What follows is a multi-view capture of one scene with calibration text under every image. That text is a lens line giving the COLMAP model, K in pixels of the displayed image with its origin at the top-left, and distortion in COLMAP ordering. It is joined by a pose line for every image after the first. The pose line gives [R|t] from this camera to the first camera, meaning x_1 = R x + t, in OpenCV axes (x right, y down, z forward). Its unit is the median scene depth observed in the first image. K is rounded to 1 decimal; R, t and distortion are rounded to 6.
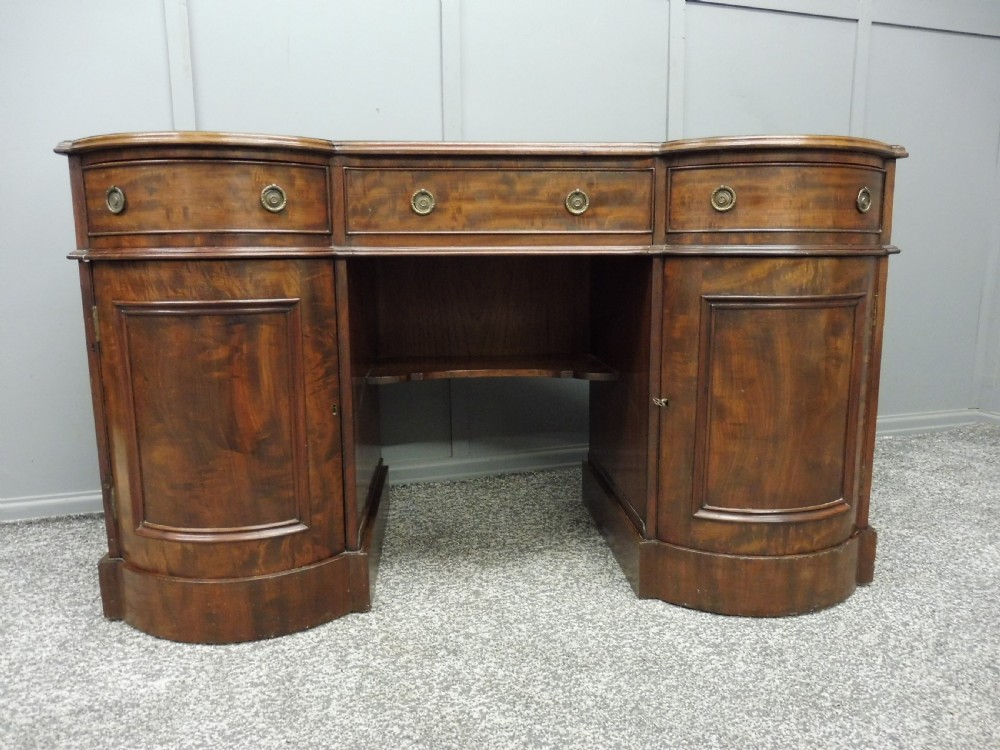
lens RADIAL K [[729.6, 0, 500.0], [0, 729.6, 375.0], [0, 0, 1]] dist [-0.055276, 0.022572]
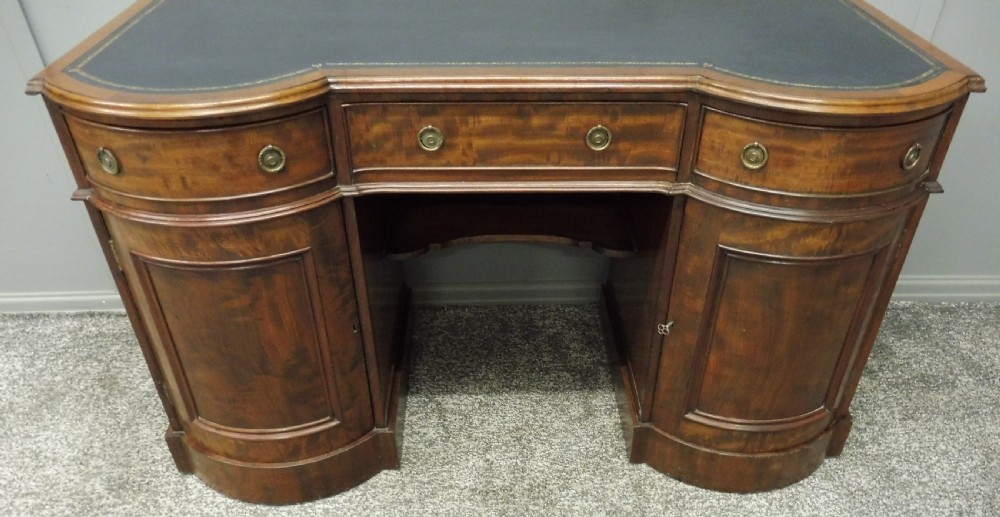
lens RADIAL K [[755.2, 0, 513.6], [0, 755.2, 387.0], [0, 0, 1]] dist [-0.040666, 0.001351]
pose [[0.998756, 0.041231, -0.028051, 0.039167], [-0.021173, 0.859878, 0.510061, -0.449753], [0.045151, -0.508832, 0.859681, 0.018368]]
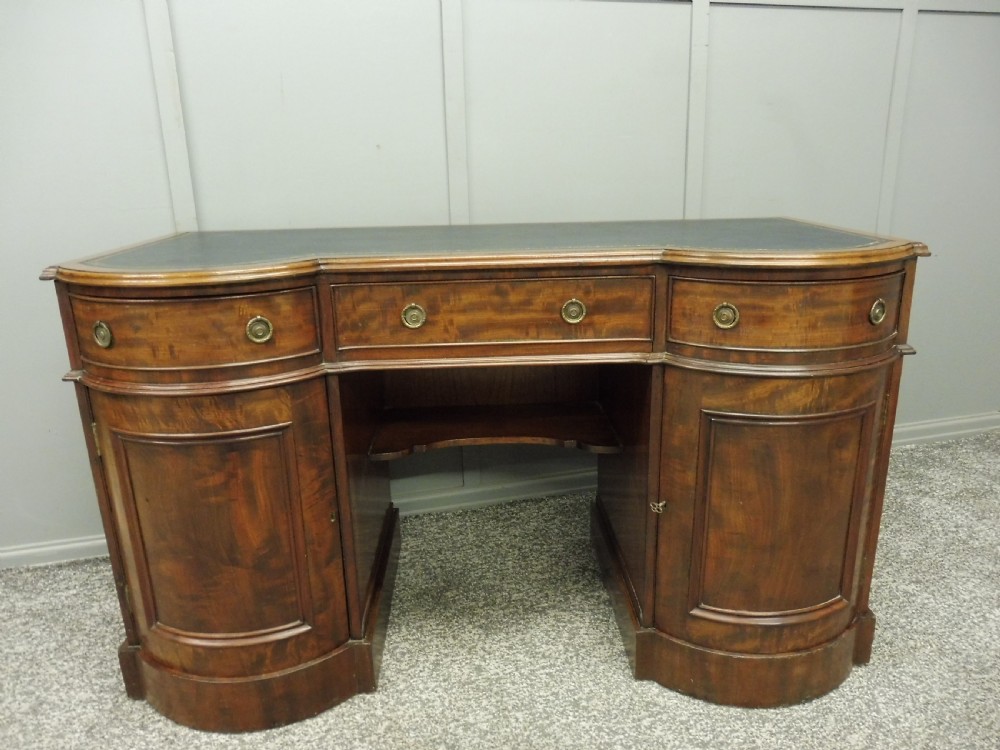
lens RADIAL K [[729.6, 0, 500.0], [0, 729.6, 375.0], [0, 0, 1]] dist [-0.055276, 0.022572]
pose [[0.998889, -0.002267, -0.047068, 0.054173], [0.007984, 0.992542, 0.121639, -0.272745], [0.046441, -0.121880, 0.991458, 0.029596]]
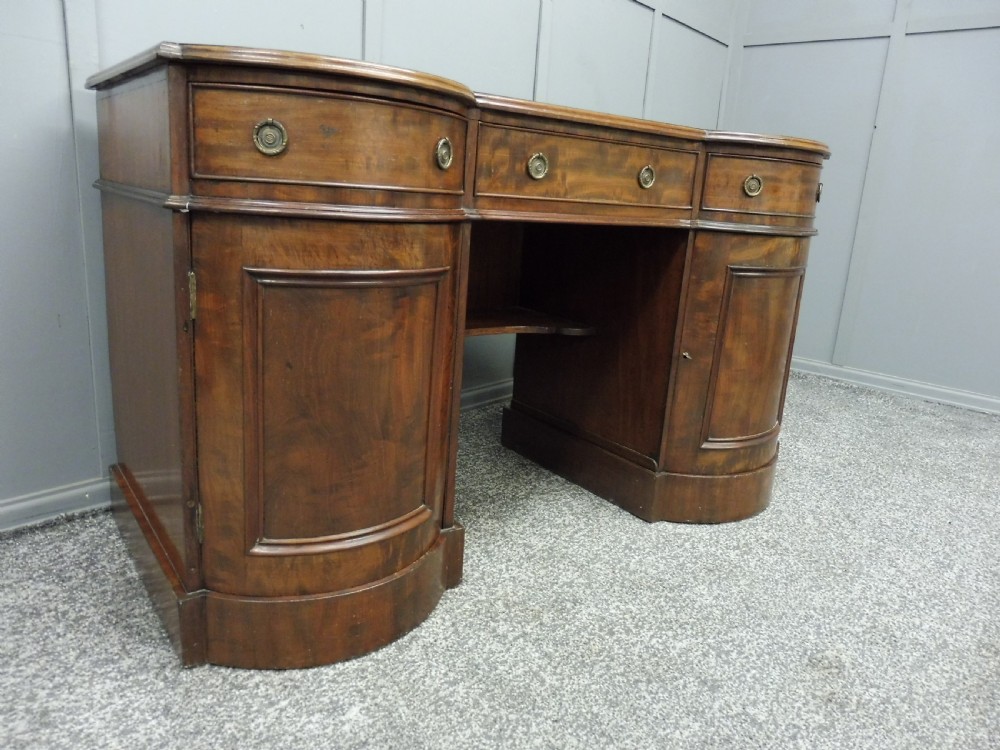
lens RADIAL K [[729.6, 0, 500.0], [0, 729.6, 375.0], [0, 0, 1]] dist [-0.055276, 0.022572]
pose [[0.847063, -0.070035, 0.526858, -0.673249], [0.016289, 0.994235, 0.105975, -0.061964], [-0.531243, -0.081186, 0.843321, 0.178143]]
